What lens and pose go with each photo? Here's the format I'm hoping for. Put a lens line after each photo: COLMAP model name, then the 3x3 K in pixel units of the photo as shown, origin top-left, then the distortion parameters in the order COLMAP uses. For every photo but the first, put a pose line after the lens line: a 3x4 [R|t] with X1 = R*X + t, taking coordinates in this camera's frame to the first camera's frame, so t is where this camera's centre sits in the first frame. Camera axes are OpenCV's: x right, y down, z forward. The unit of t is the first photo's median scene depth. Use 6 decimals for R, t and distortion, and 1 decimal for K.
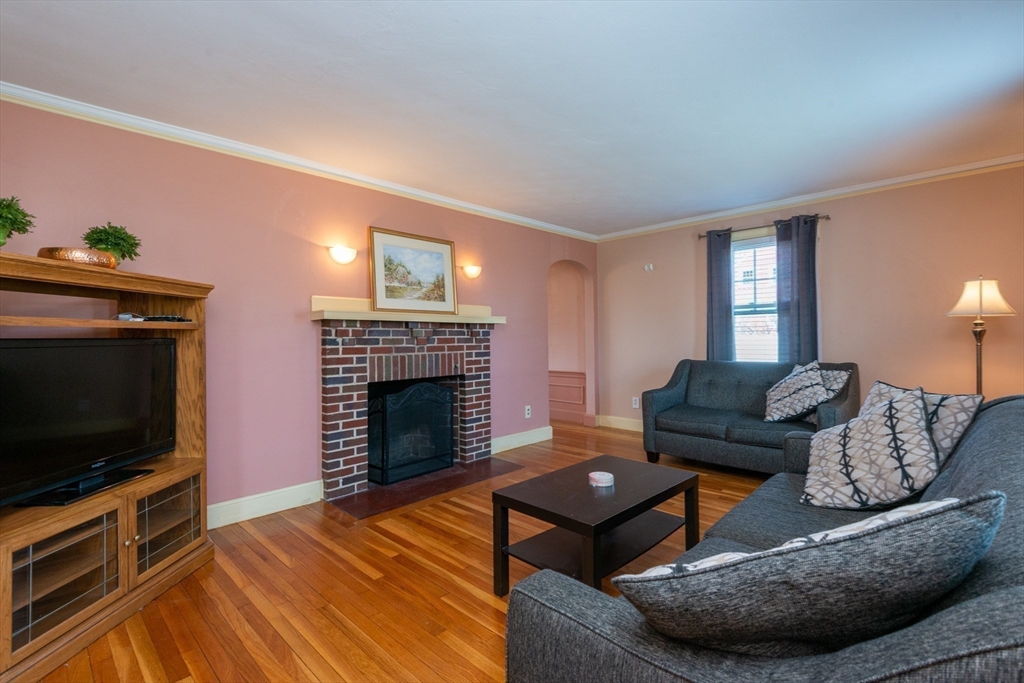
lens RADIAL K [[464.0, 0, 513.0], [0, 464.0, 330.8], [0, 0, 1]] dist [0.027245, -0.008513]
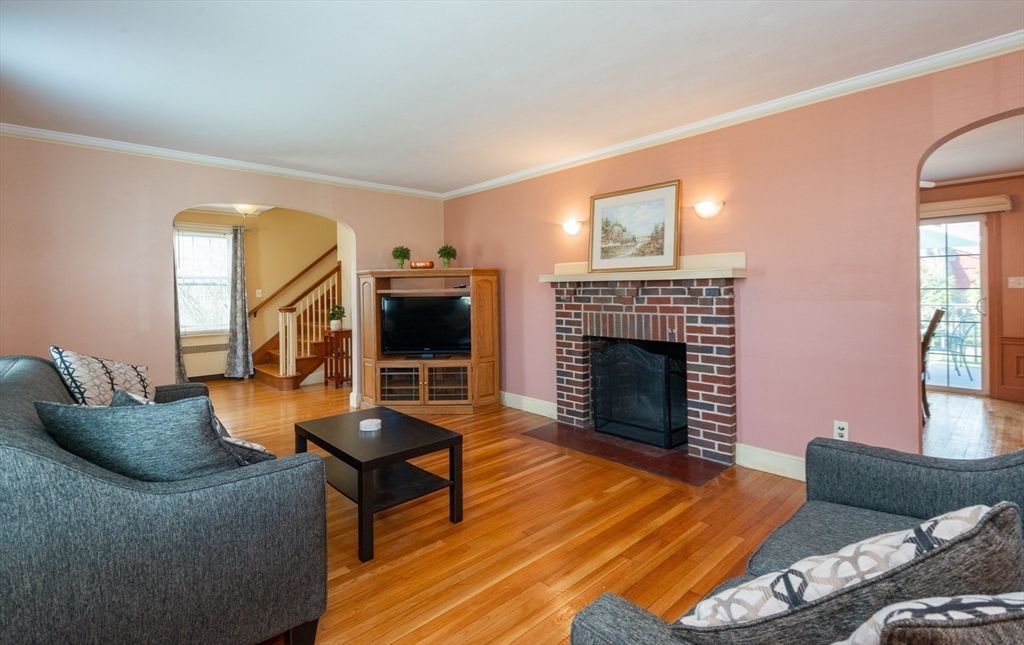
lens RADIAL K [[476.7, 0, 523.8], [0, 476.7, 286.4], [0, 0, 1]] dist [0.037601, -0.000438]
pose [[-0.035205, 0.006274, -0.999360, 0.821837], [0.029892, 0.999539, 0.005222, -0.018702], [0.998933, -0.029689, -0.035376, 0.848490]]
